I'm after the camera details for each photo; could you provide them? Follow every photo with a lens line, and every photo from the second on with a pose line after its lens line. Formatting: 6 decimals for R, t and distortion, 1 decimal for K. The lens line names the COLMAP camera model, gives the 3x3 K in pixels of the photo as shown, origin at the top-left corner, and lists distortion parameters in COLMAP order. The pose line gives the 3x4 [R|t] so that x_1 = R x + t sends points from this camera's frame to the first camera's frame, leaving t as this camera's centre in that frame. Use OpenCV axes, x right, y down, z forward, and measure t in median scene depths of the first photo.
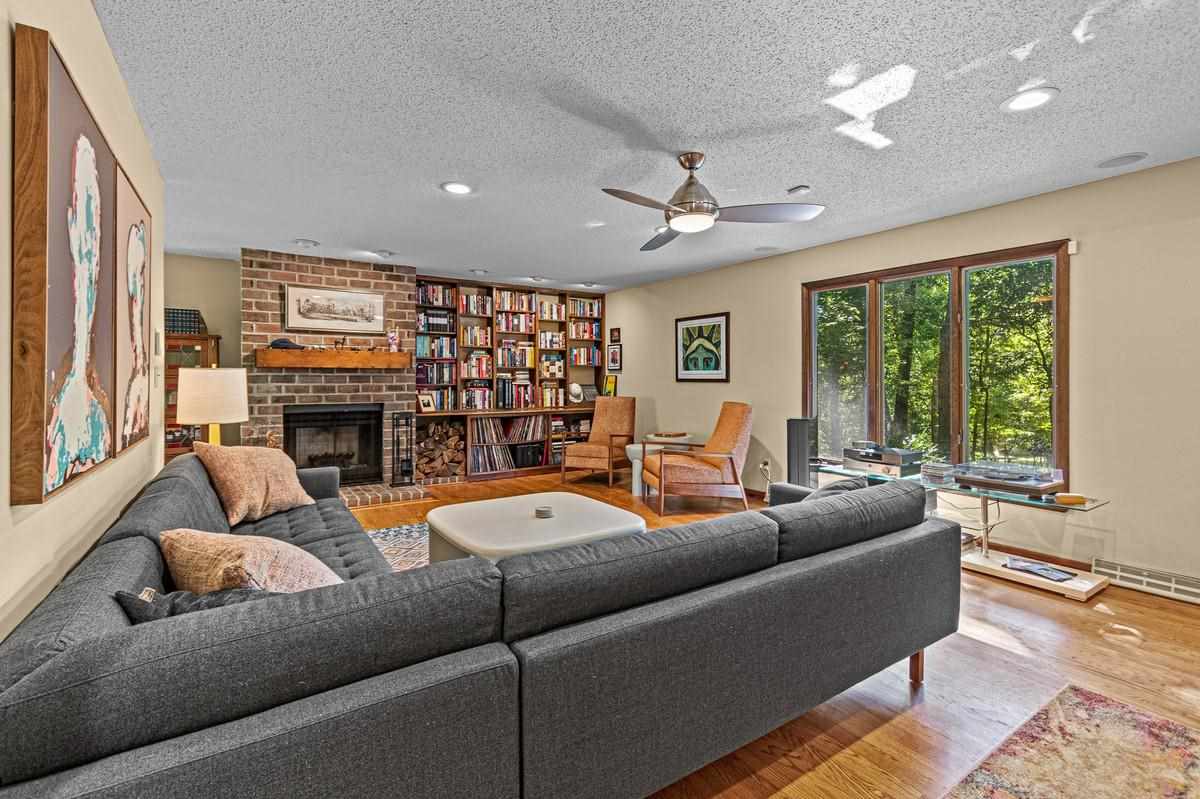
lens RADIAL K [[535.6, 0, 576.0], [0, 535.6, 379.1], [0, 0, 1]] dist [0.003945, -0.002123]
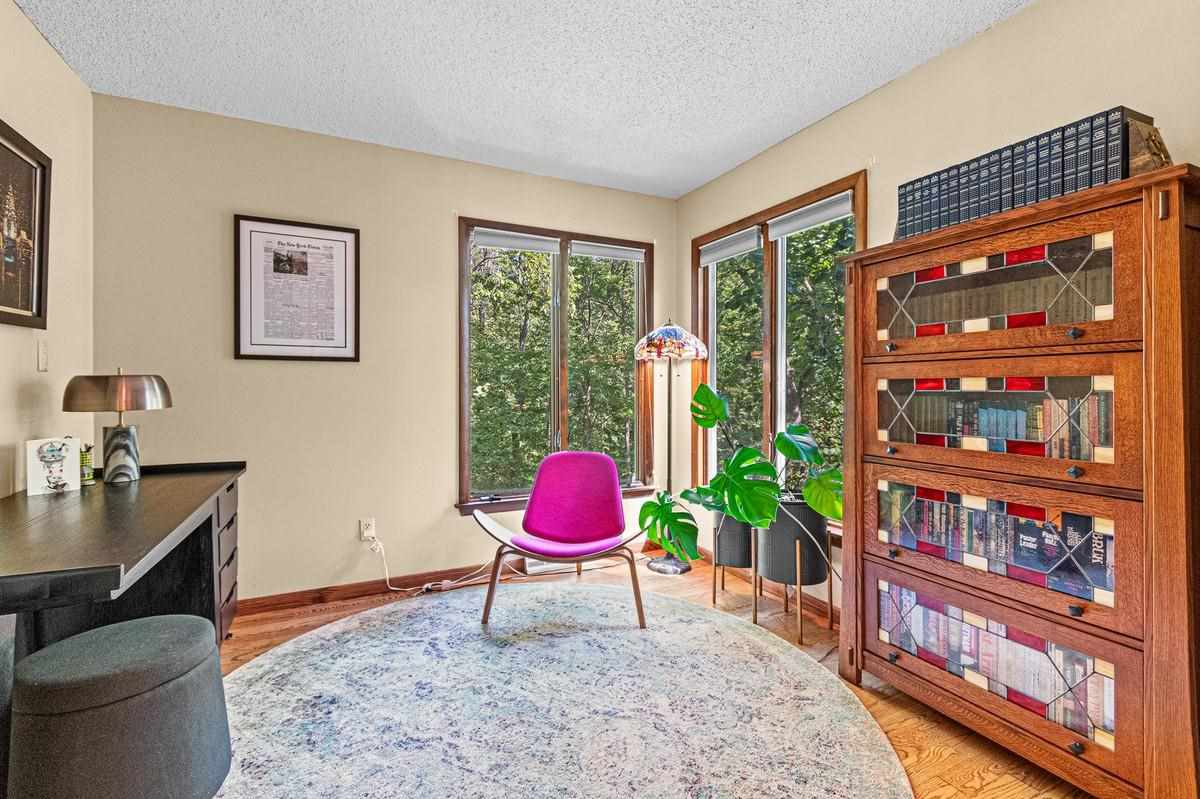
lens RADIAL K [[535.6, 0, 612.8], [0, 535.6, 393.3], [0, 0, 1]] dist [0.003945, -0.002123]
pose [[-0.093995, 0.000426, -0.995573, -0.326831], [0.002601, 0.999997, 0.000182, 0.014288], [0.995569, -0.002572, -0.093996, 0.616040]]
